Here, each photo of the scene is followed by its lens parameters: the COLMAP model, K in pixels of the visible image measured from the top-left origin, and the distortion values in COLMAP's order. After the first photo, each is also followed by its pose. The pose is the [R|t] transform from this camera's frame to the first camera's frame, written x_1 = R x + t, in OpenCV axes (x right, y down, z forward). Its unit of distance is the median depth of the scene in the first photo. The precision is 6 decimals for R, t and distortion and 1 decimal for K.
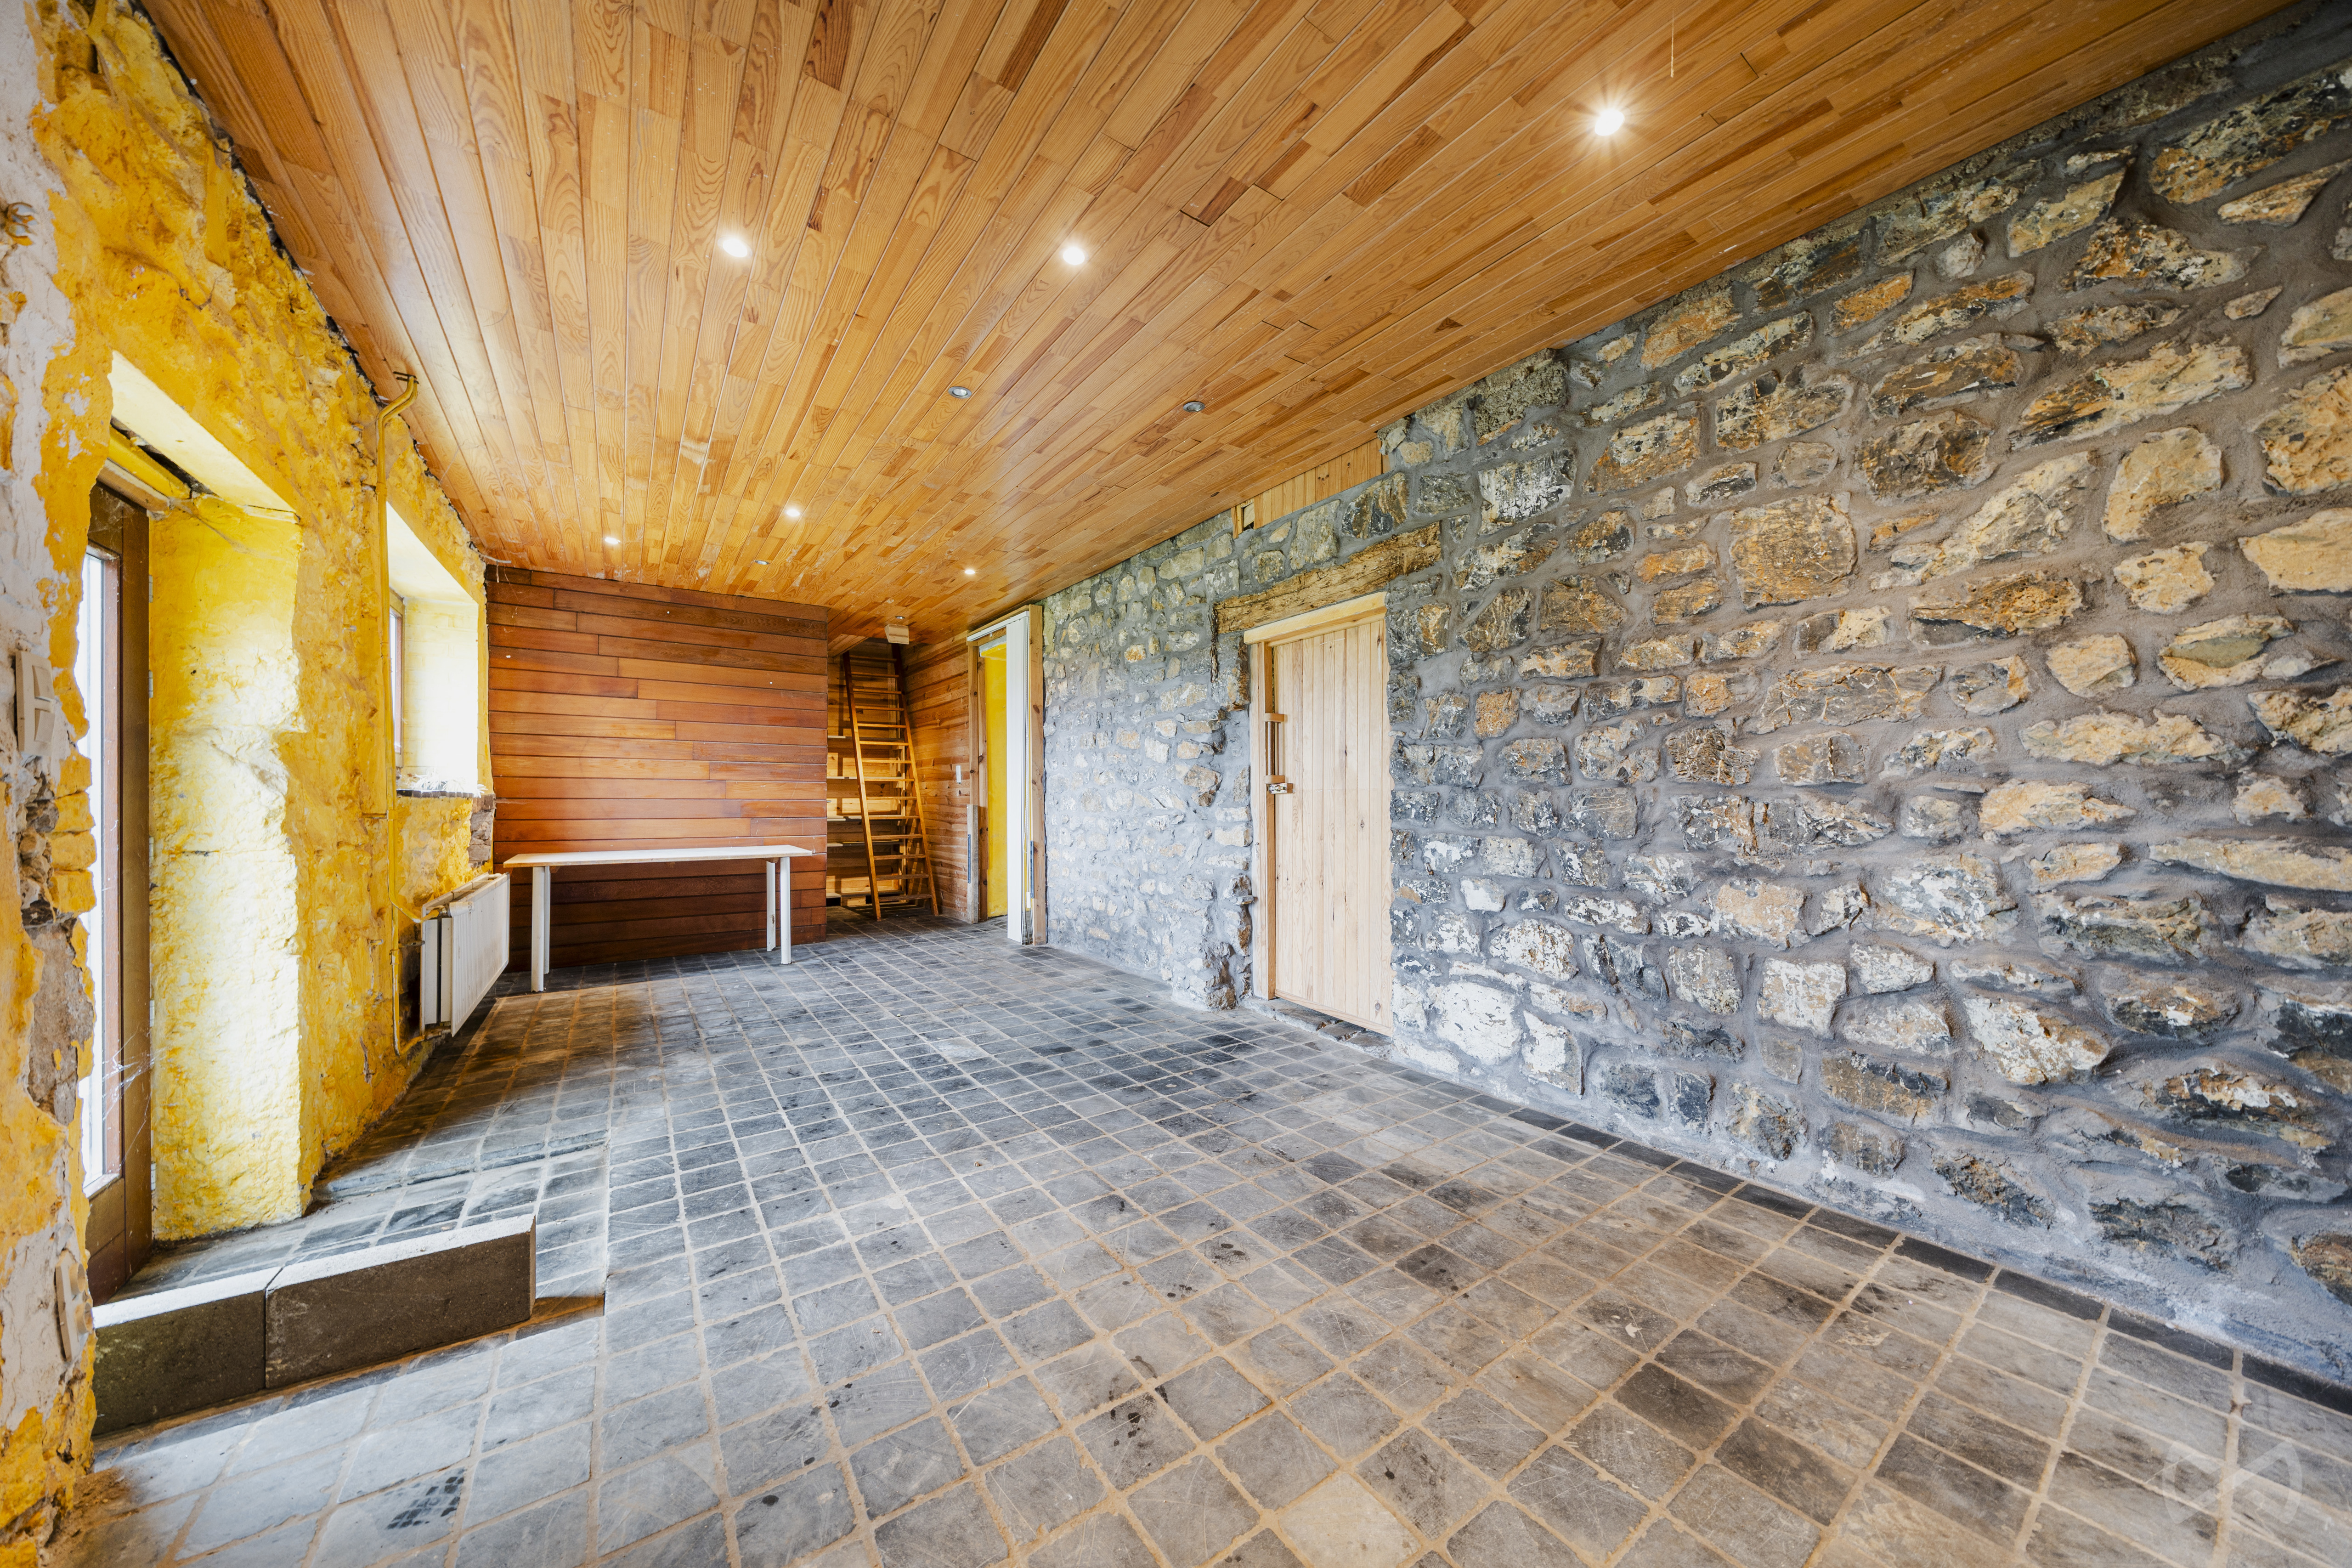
lens RADIAL K [[789.6, 0, 1172.8], [0, 789.6, 789.7], [0, 0, 1]] dist [-0.002710, -0.000320]
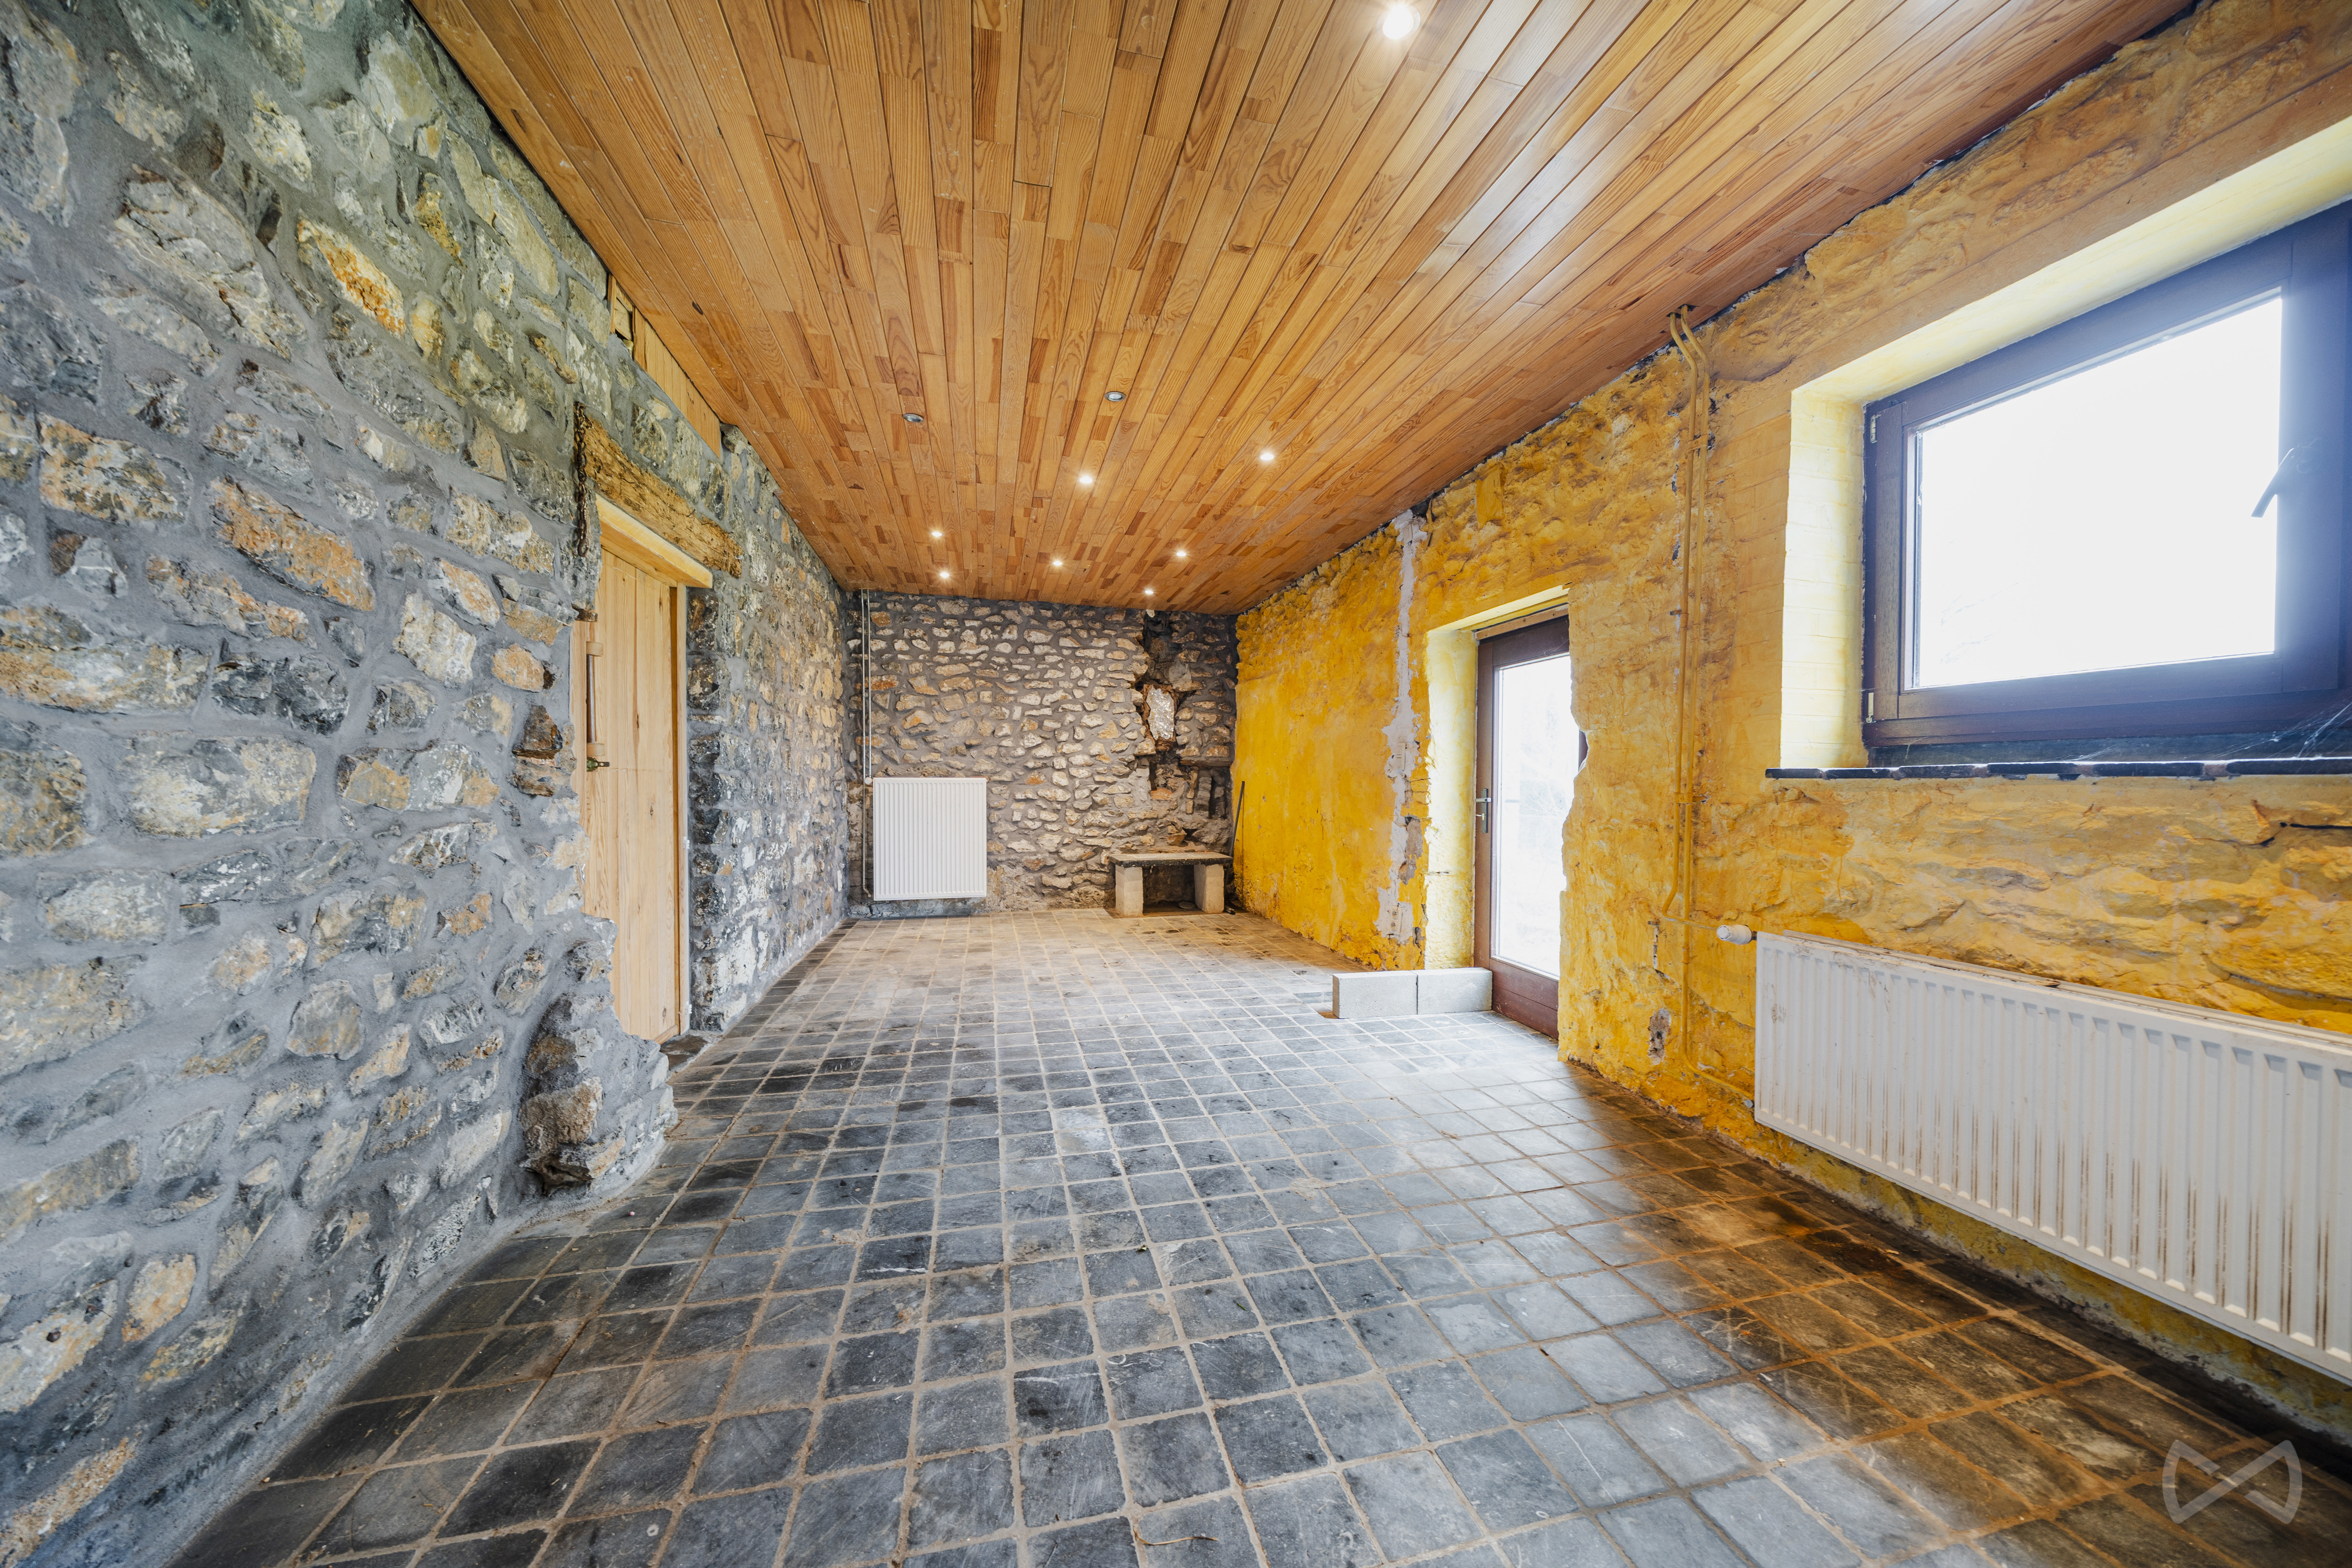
lens RADIAL K [[789.6, 0, 1172.1], [0, 789.6, 791.1], [0, 0, 1]] dist [-0.002710, -0.000320]
pose [[-0.929975, -0.003952, 0.367603, -0.657266], [-0.004501, 0.999990, -0.000637, 0.022450], [-0.367596, -0.002247, -0.929983, 1.758776]]
